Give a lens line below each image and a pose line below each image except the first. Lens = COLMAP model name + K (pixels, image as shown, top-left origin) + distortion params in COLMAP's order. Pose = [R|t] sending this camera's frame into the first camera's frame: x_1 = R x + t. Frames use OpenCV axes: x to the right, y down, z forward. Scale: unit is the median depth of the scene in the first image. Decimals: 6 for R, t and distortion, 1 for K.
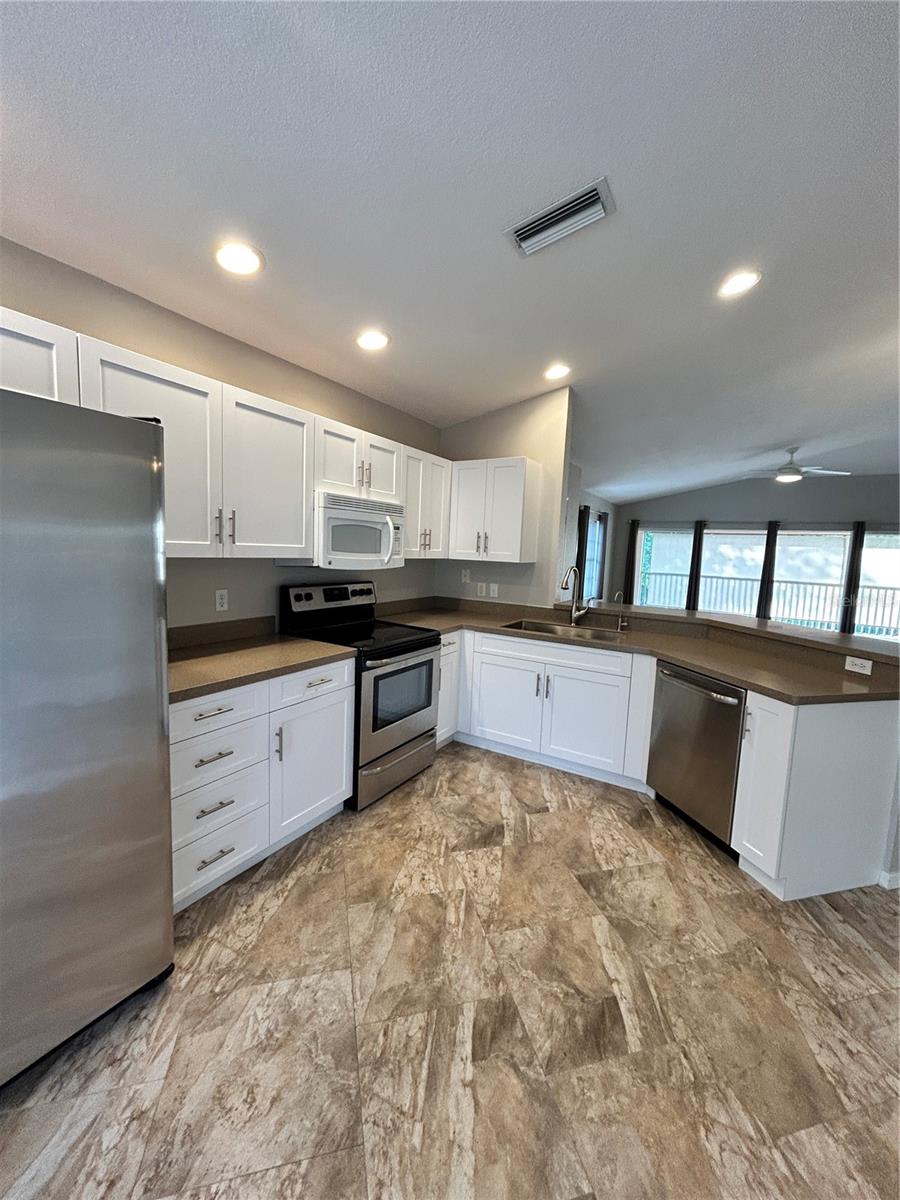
lens RADIAL K [[483.4, 0, 451.2], [0, 483.4, 600.3], [0, 0, 1]] dist [0.000219, 0.000160]
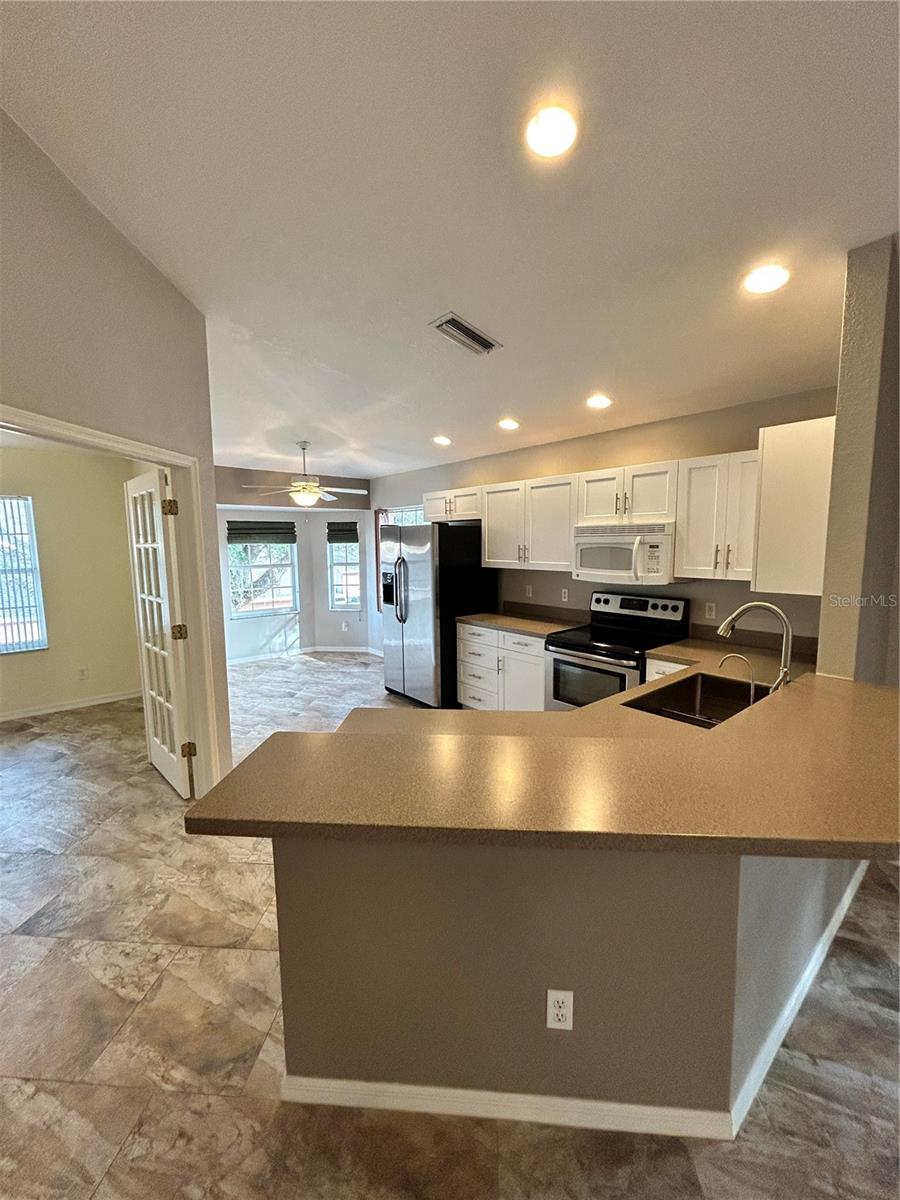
lens RADIAL K [[483.4, 0, 450.2], [0, 483.4, 598.6], [0, 0, 1]] dist [0.000219, 0.000160]
pose [[-0.319133, 0.075511, -0.944697, 1.098087], [-0.106722, 0.987617, 0.114994, -0.122485], [0.941682, 0.137518, -0.307122, 1.003967]]
